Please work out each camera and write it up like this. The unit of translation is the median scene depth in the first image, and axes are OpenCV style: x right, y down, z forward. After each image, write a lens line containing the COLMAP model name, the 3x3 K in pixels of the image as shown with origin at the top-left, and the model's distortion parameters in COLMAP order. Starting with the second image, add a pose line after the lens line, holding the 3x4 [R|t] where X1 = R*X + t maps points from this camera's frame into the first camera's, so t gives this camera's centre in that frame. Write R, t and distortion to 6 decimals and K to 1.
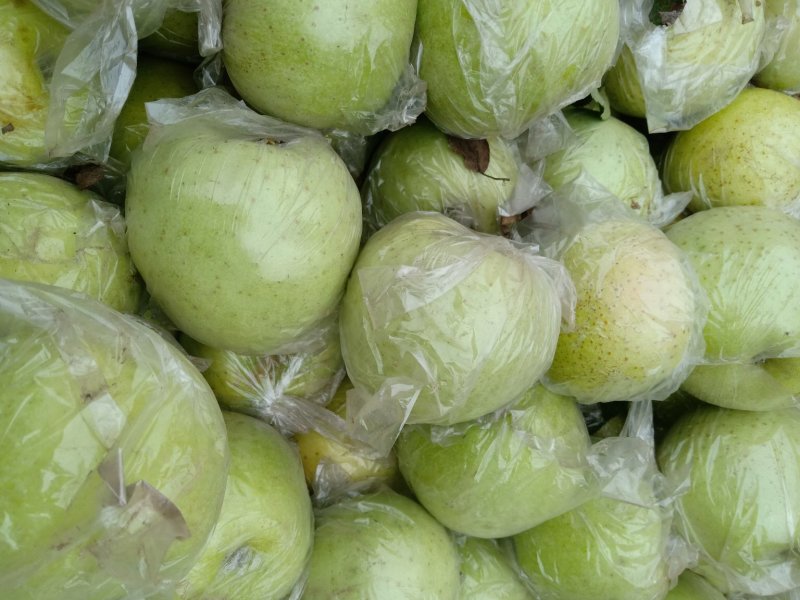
lens RADIAL K [[671.6, 0, 396.9], [0, 671.6, 299.2], [0, 0, 1]] dist [-0.002630, 0.005861]
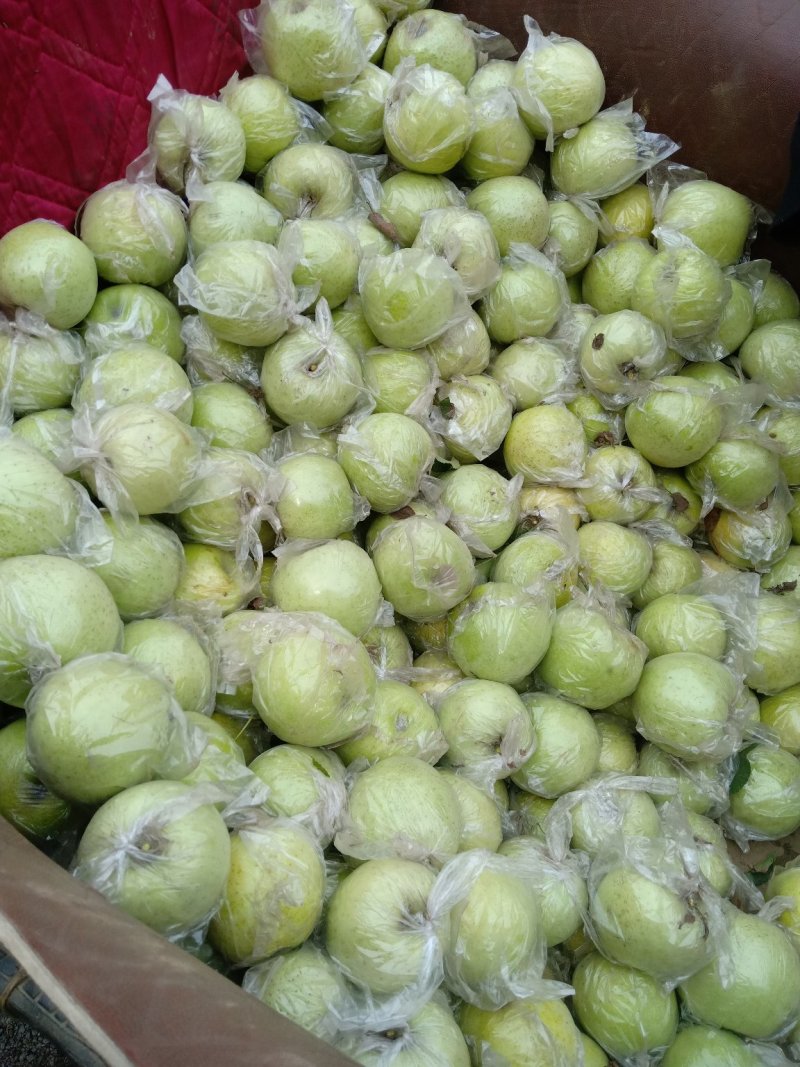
lens RADIAL K [[895.8, 0, 401.1], [0, 895.8, 533.1], [0, 0, 1]] dist [-0.002630, 0.005861]
pose [[0.845657, -0.531011, 0.053775, -0.068223], [0.513056, 0.781001, -0.356106, 0.770018], [0.147098, 0.328734, 0.932897, -1.472676]]
